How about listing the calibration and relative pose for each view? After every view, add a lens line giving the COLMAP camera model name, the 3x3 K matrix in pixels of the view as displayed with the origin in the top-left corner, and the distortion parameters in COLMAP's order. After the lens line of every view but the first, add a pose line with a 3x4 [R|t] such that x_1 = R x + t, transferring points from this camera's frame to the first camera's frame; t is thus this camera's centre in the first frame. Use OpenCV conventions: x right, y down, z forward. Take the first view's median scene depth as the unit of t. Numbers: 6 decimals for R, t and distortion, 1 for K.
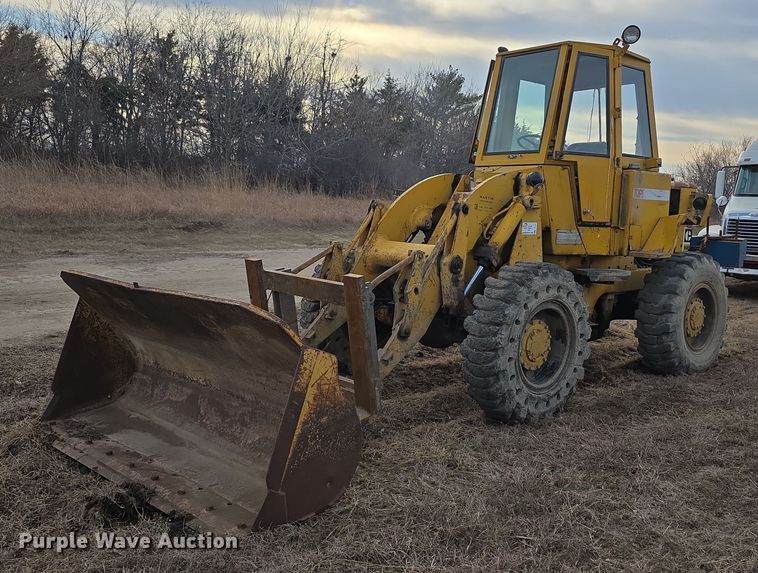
lens RADIAL K [[751.2, 0, 379.0], [0, 751.2, 286.5], [0, 0, 1]] dist [-0.001491, 0.002897]
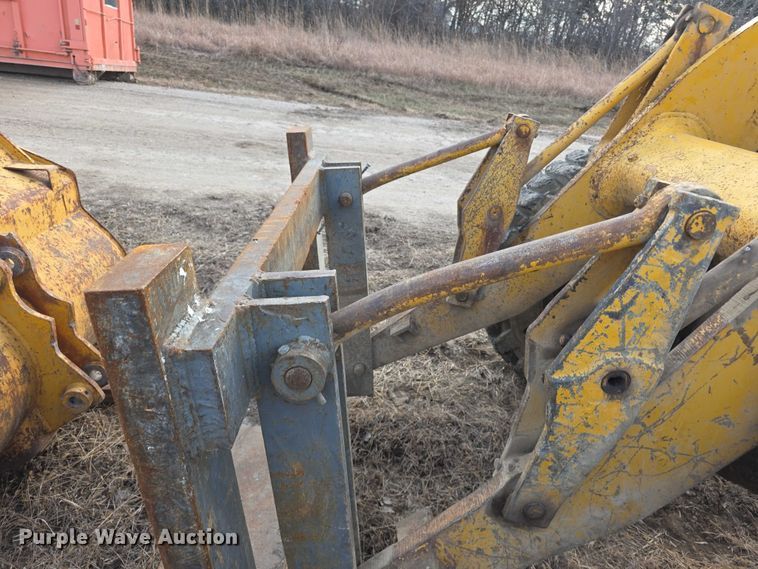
lens RADIAL K [[519.4, 0, 379.0], [0, 519.4, 284.5], [0, 0, 1]] dist [0.055456, -0.050077]
pose [[0.748953, 0.315391, -0.582751, 0.073008], [-0.169202, 0.941332, 0.292000, -0.048892], [0.640656, -0.120092, 0.758378, 0.810515]]
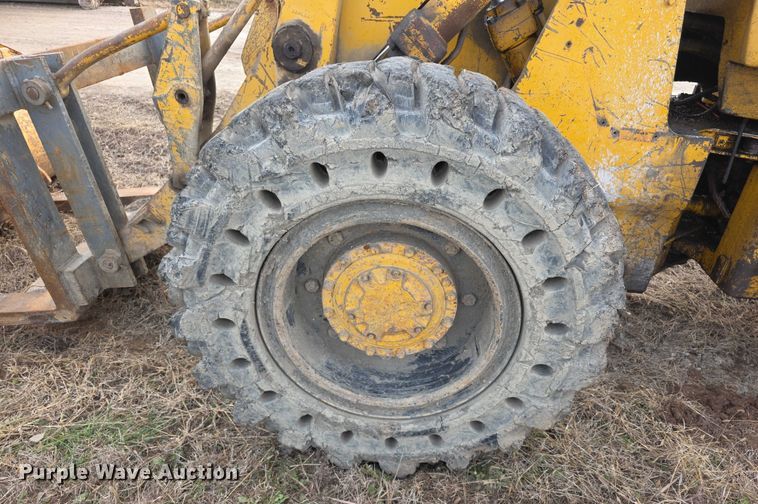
lens RADIAL K [[516.3, 0, 381.2], [0, 516.3, 291.0], [0, 0, 1]] dist [0.020086, -0.002585]
pose [[0.698794, 0.387212, -0.601459, 0.350728], [-0.122664, 0.893233, 0.432537, -0.038262], [0.704727, -0.228476, 0.671683, 0.807231]]
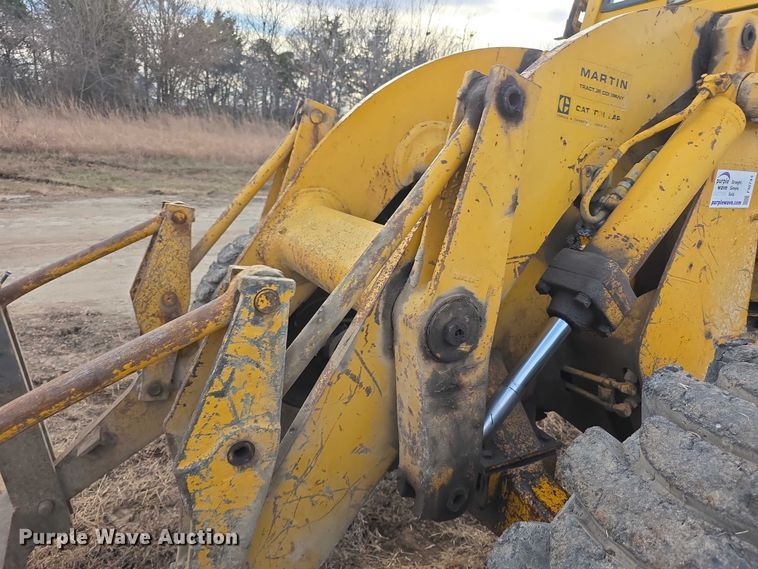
lens RADIAL K [[523.3, 0, 388.1], [0, 523.3, 280.4], [0, 0, 1]] dist [0.062147, -0.063045]
pose [[0.976887, 0.076362, -0.199652, 0.114158], [-0.053599, 0.991680, 0.117036, -0.063113], [0.206928, -0.103630, 0.972852, 0.820438]]
